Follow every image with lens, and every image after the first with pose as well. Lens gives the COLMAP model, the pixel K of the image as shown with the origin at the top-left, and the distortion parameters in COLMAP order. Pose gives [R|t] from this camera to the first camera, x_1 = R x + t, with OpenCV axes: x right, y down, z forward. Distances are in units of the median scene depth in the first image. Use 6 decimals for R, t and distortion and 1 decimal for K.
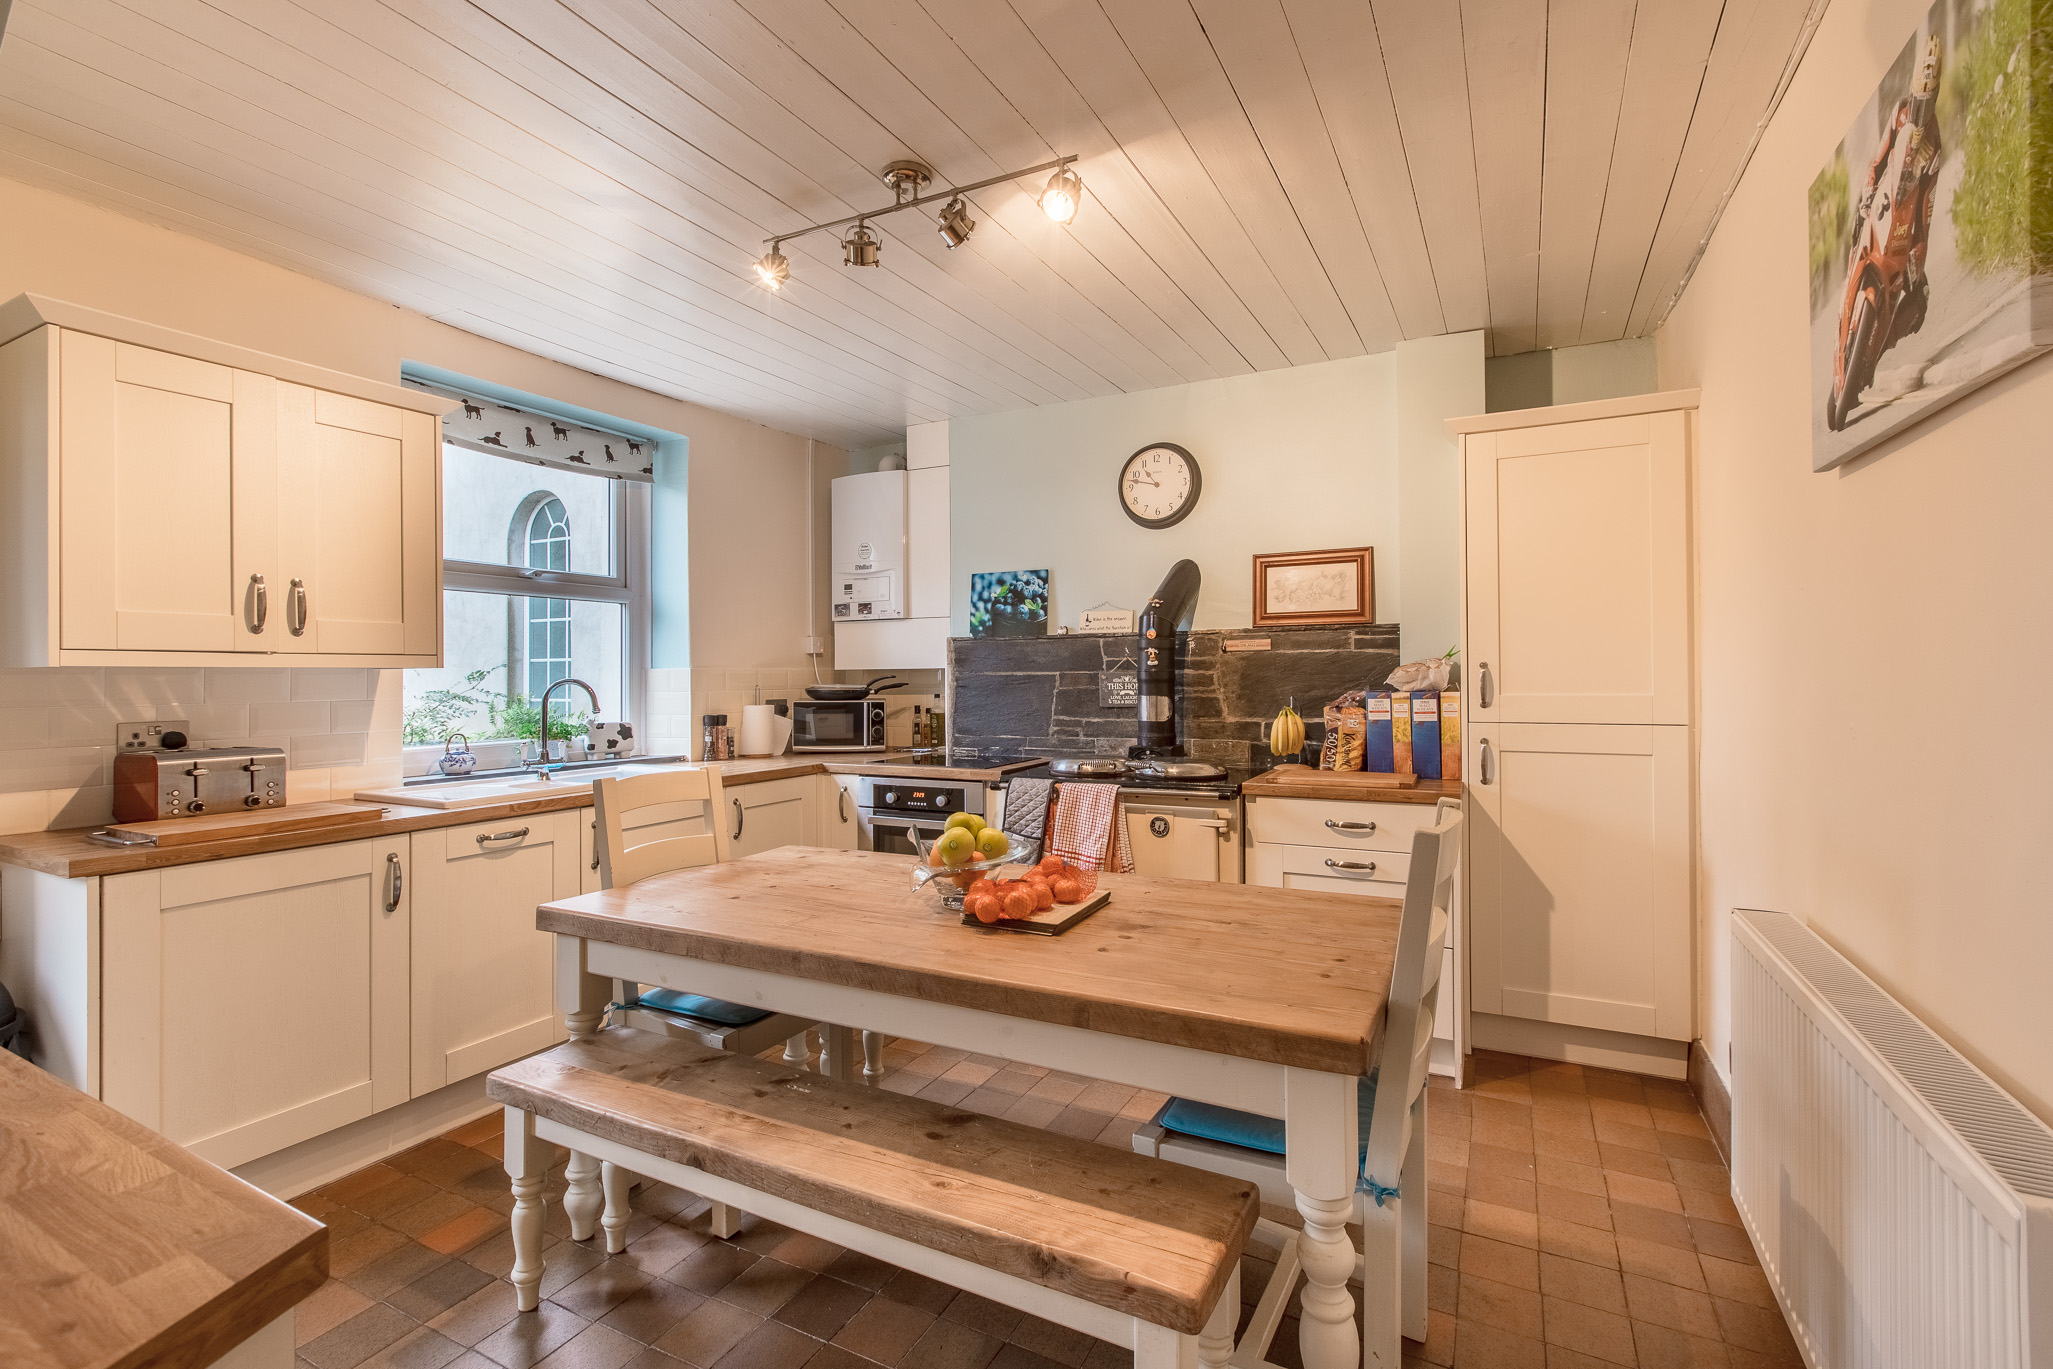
lens RADIAL K [[914.5, 0, 1036.4], [0, 914.5, 680.3], [0, 0, 1]] dist [0.001647, 0.000543]
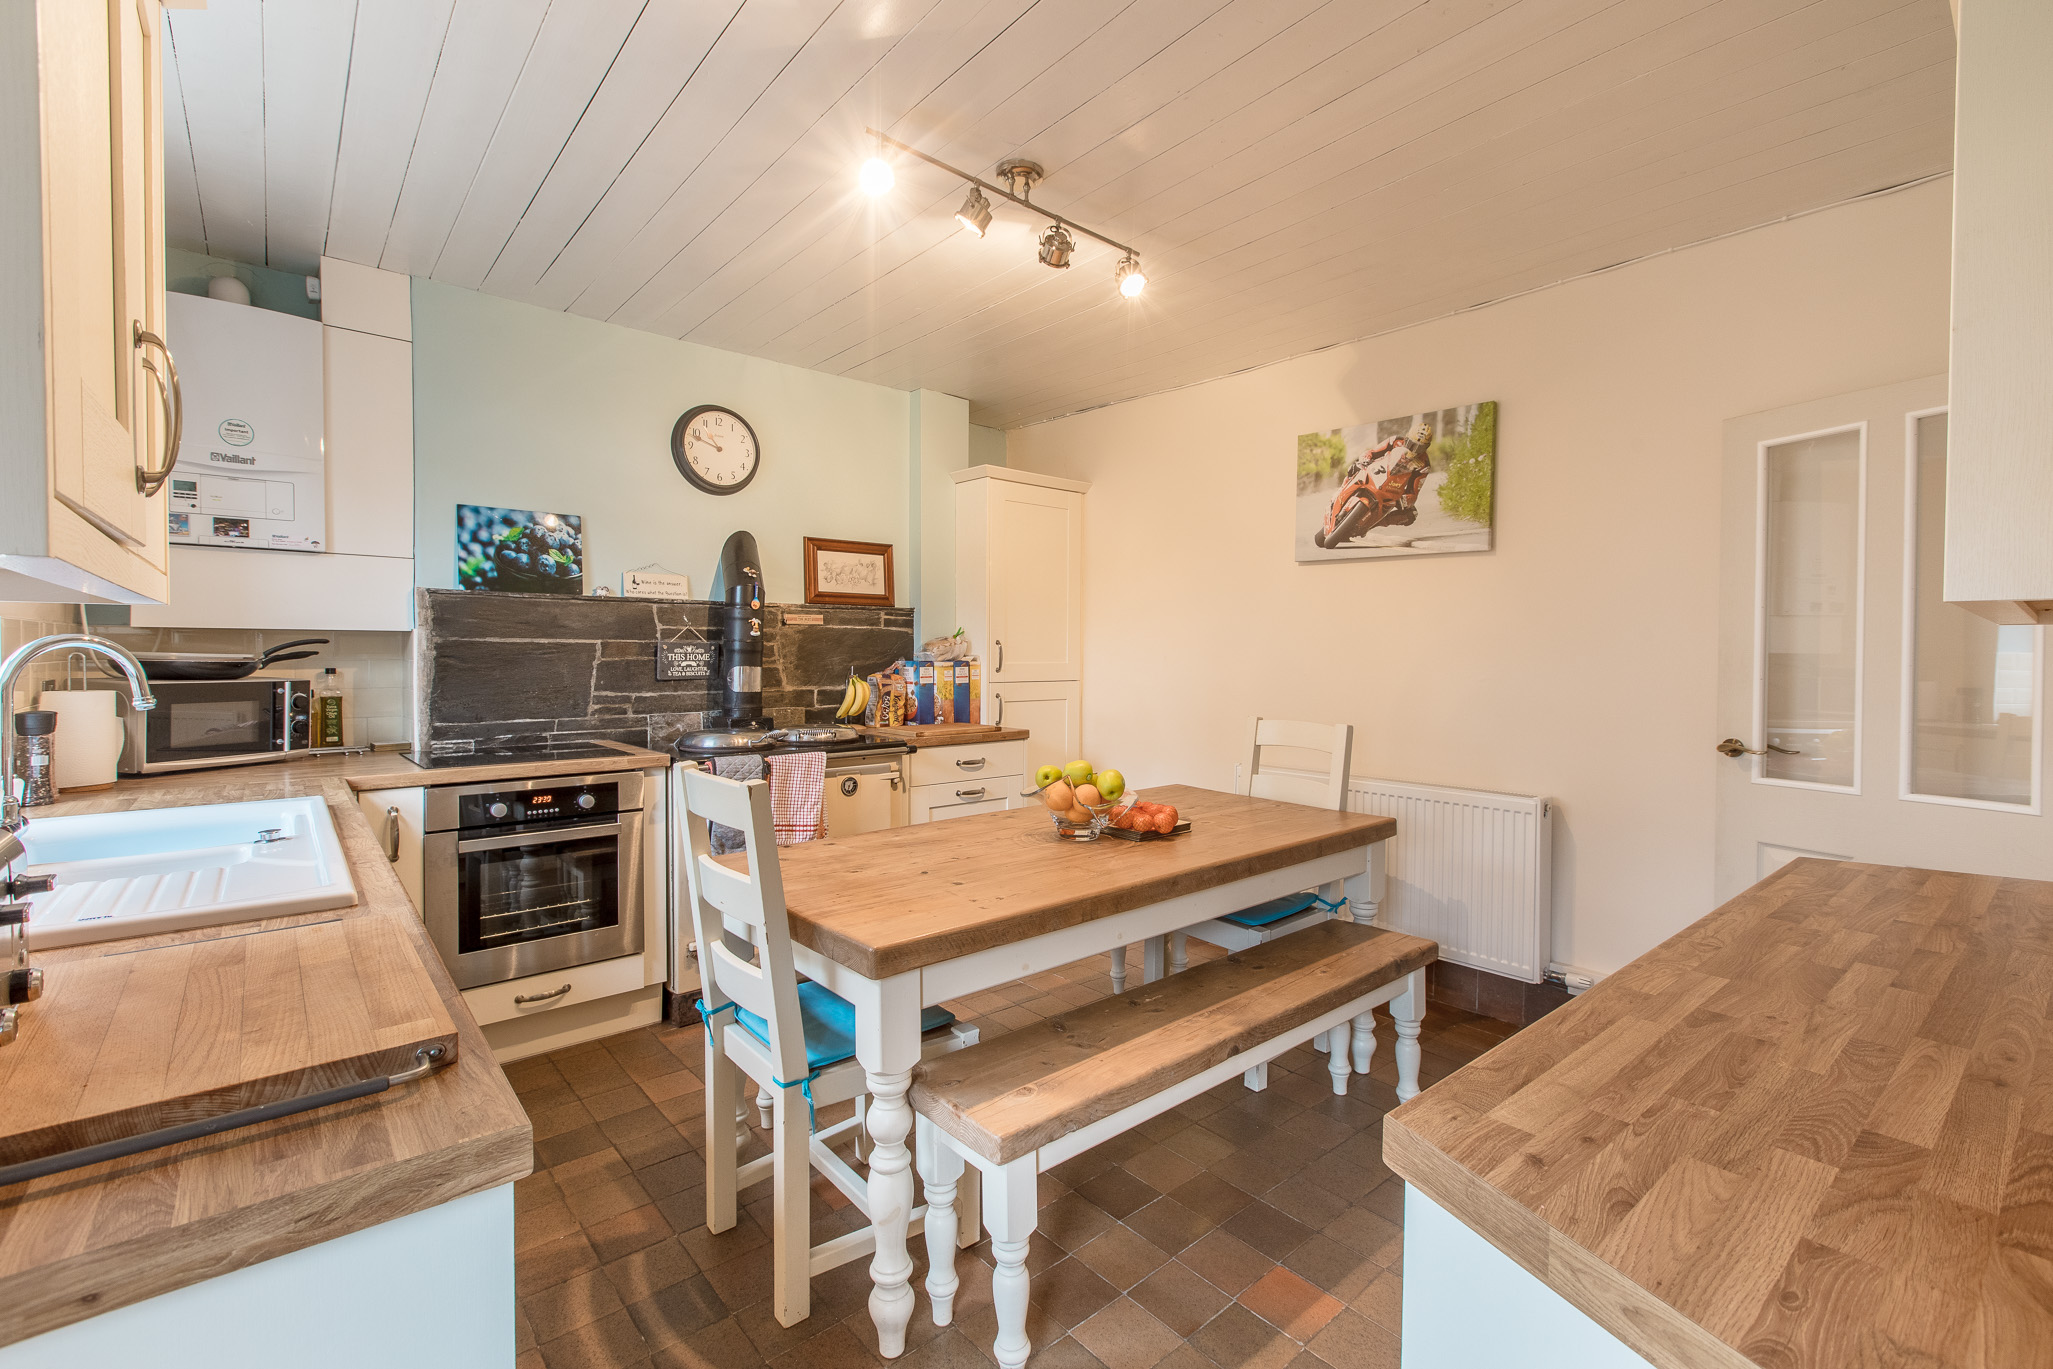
lens RADIAL K [[899.5, 0, 1026.5], [0, 899.5, 684.5], [0, 0, 1]] dist [0.001647, 0.000644]
pose [[0.375989, -0.024904, 0.926289, -0.622381], [-0.004654, 0.999575, 0.028764, 0.006485], [-0.926612, -0.015126, 0.375714, 0.328589]]
